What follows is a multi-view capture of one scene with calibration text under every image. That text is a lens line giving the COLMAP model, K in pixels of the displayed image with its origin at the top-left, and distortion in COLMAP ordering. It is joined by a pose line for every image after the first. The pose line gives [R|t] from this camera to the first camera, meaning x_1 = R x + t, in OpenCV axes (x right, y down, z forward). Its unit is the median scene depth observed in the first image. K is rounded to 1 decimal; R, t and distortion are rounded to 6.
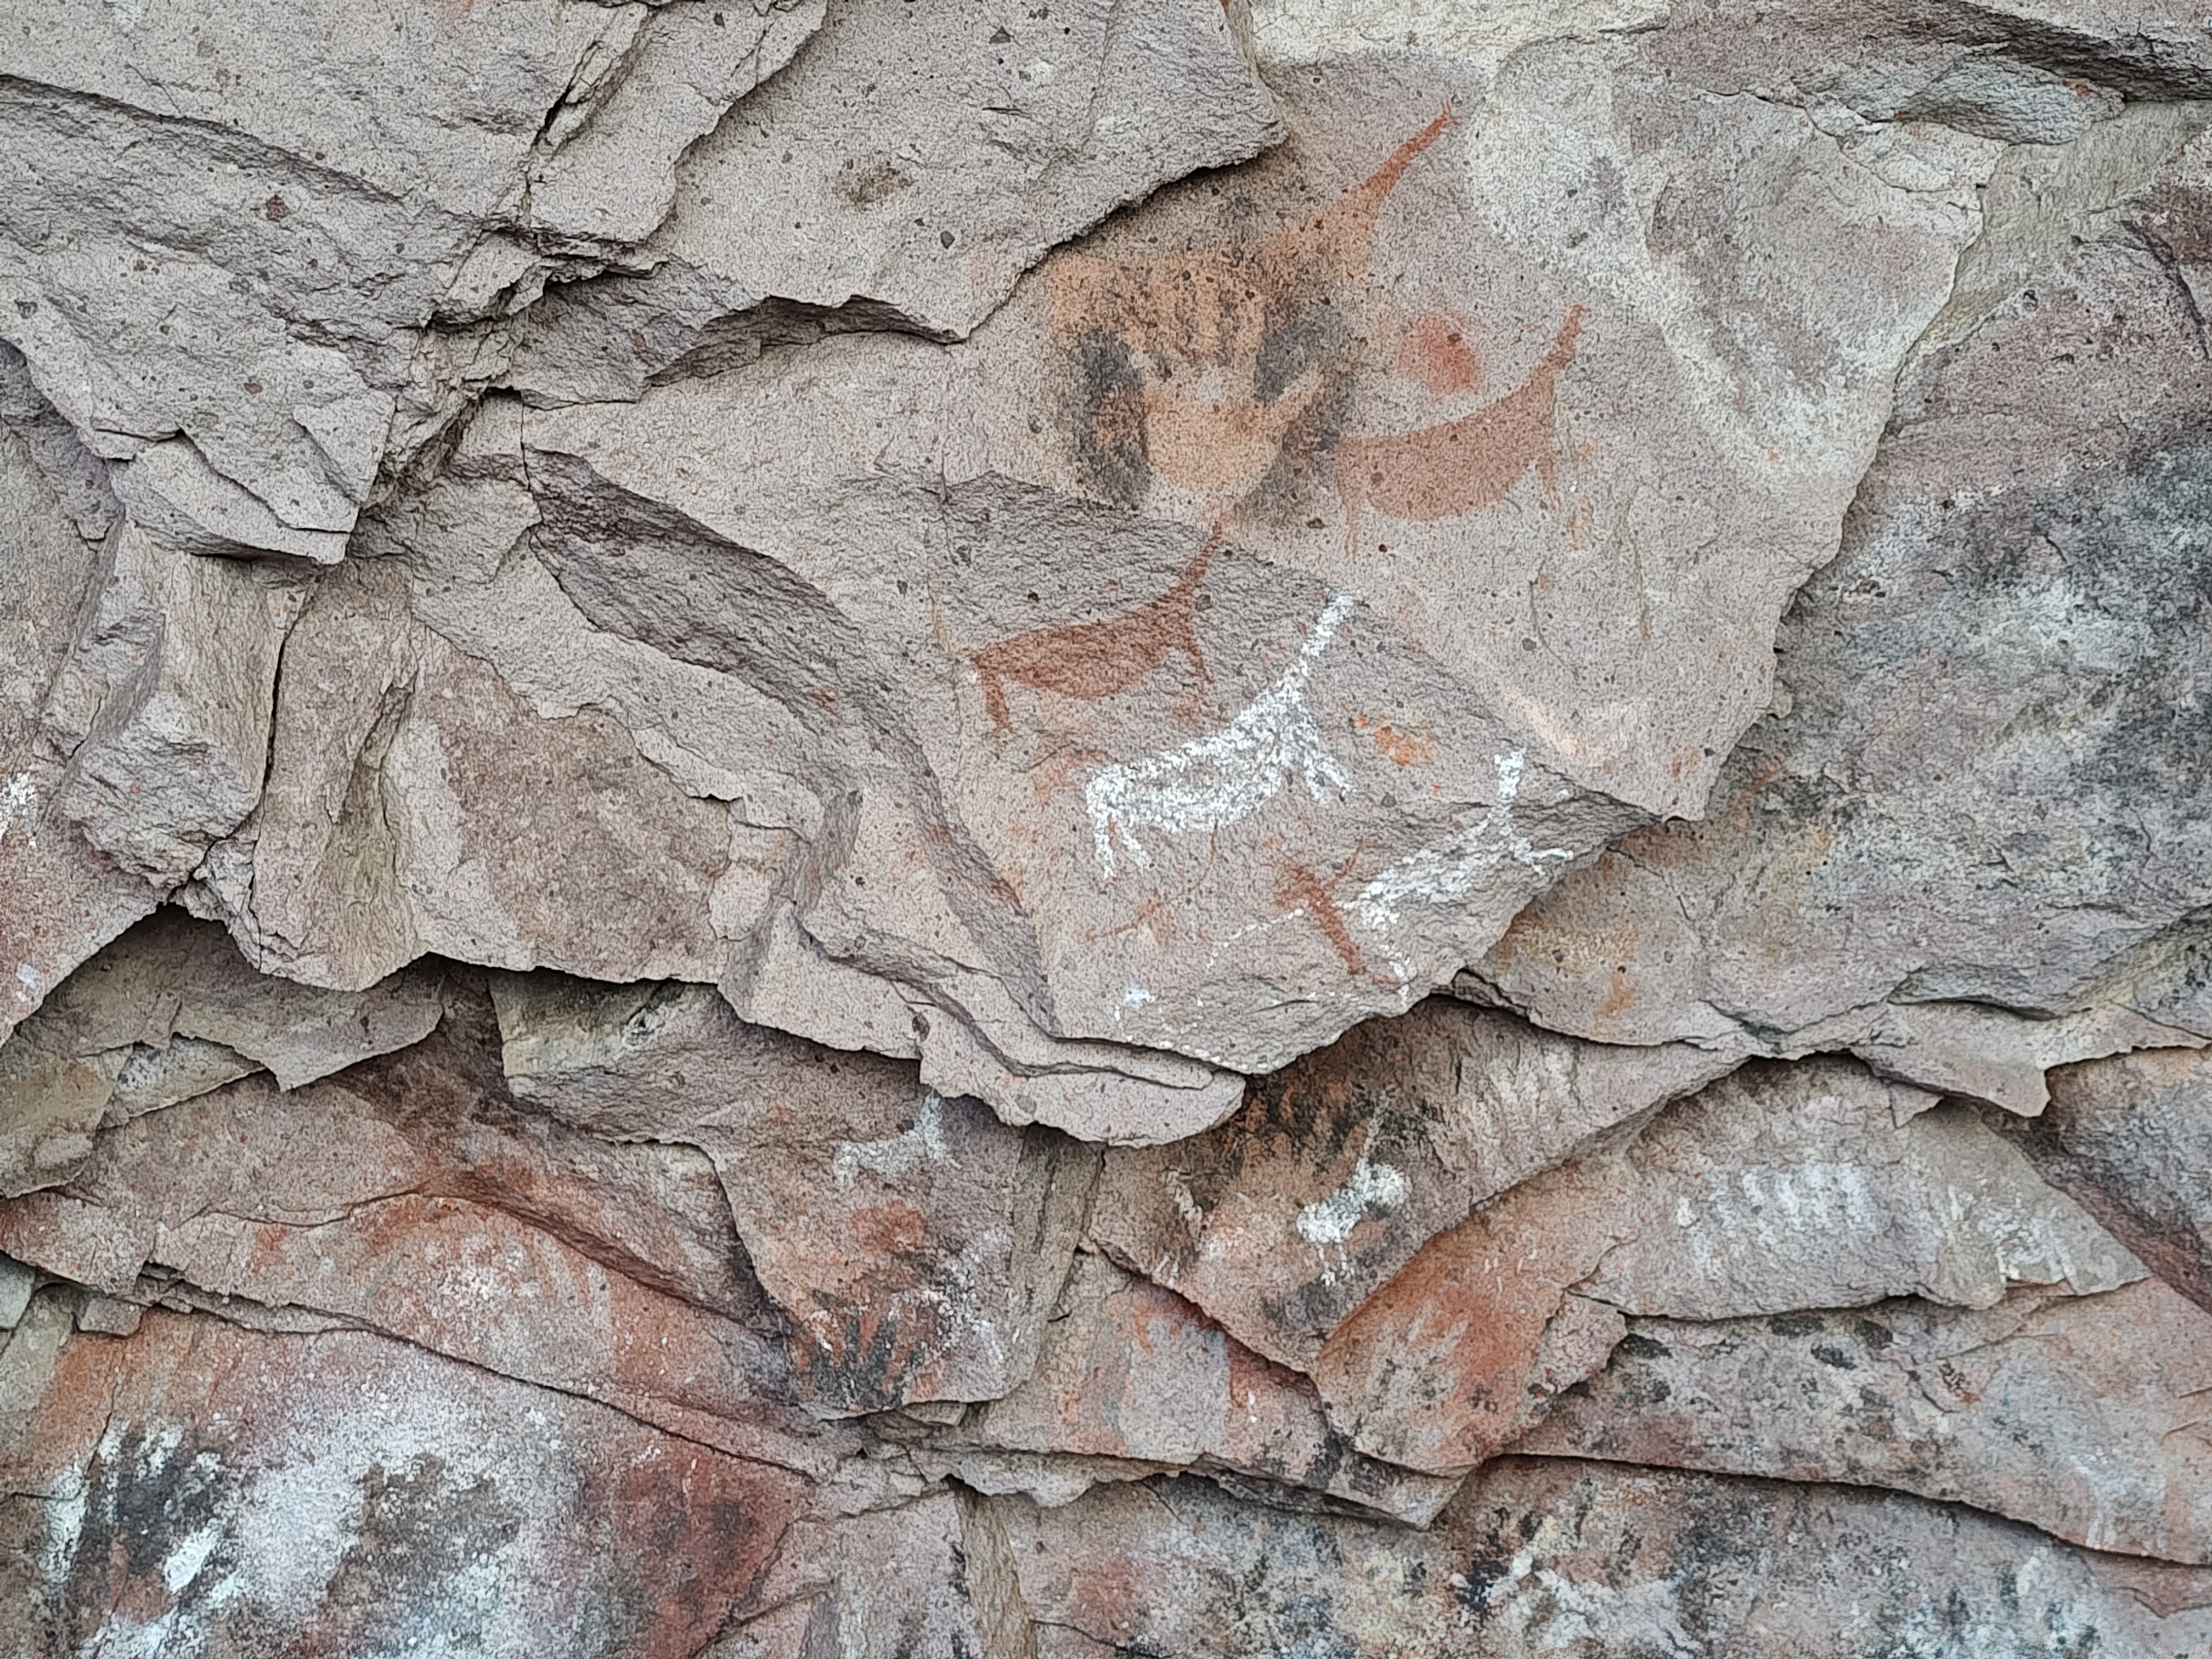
lens RADIAL K [[3224.7, 0, 1105.3], [0, 3224.7, 833.4], [0, 0, 1]] dist [0.009099, 0.000000]
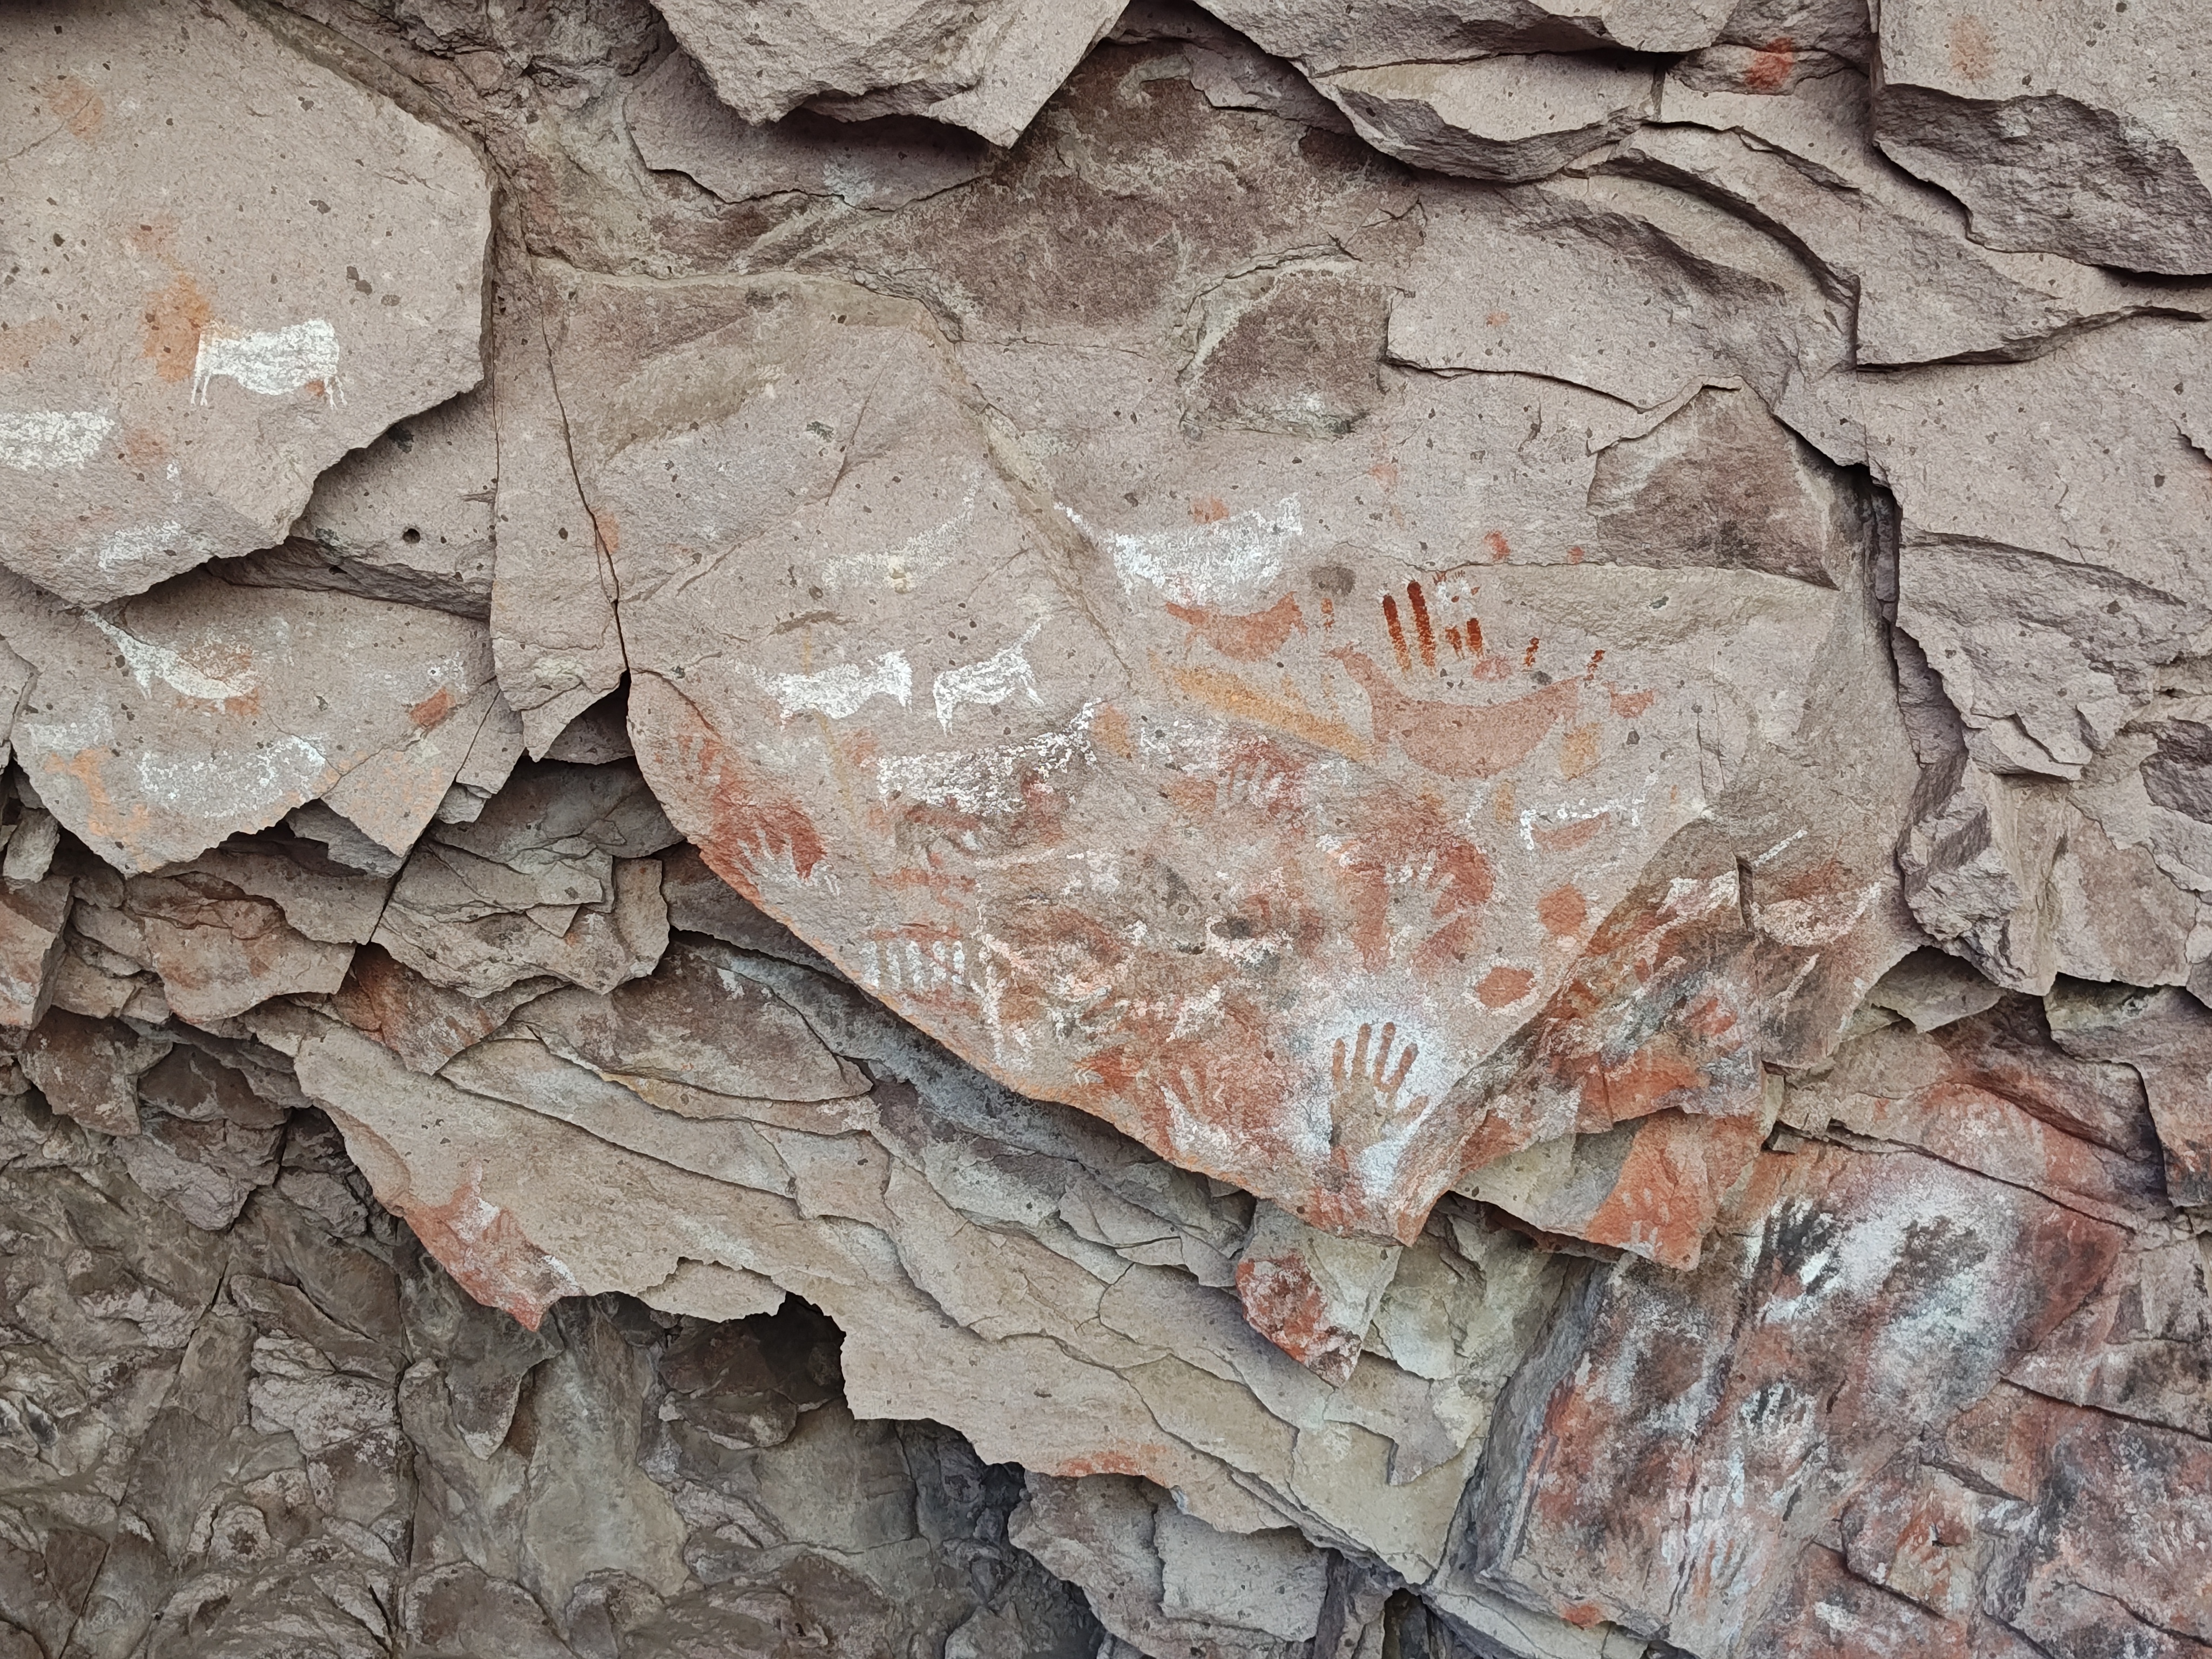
lens RADIAL K [[1971.4, 0, 1107.0], [0, 1971.4, 823.1], [0, 0, 1]] dist [0.008778, 0.017790]
pose [[0.999092, 0.009422, -0.041557, -0.662425], [-0.006714, 0.997873, 0.064838, -0.113127], [0.042079, -0.064500, 0.997030, -0.172805]]
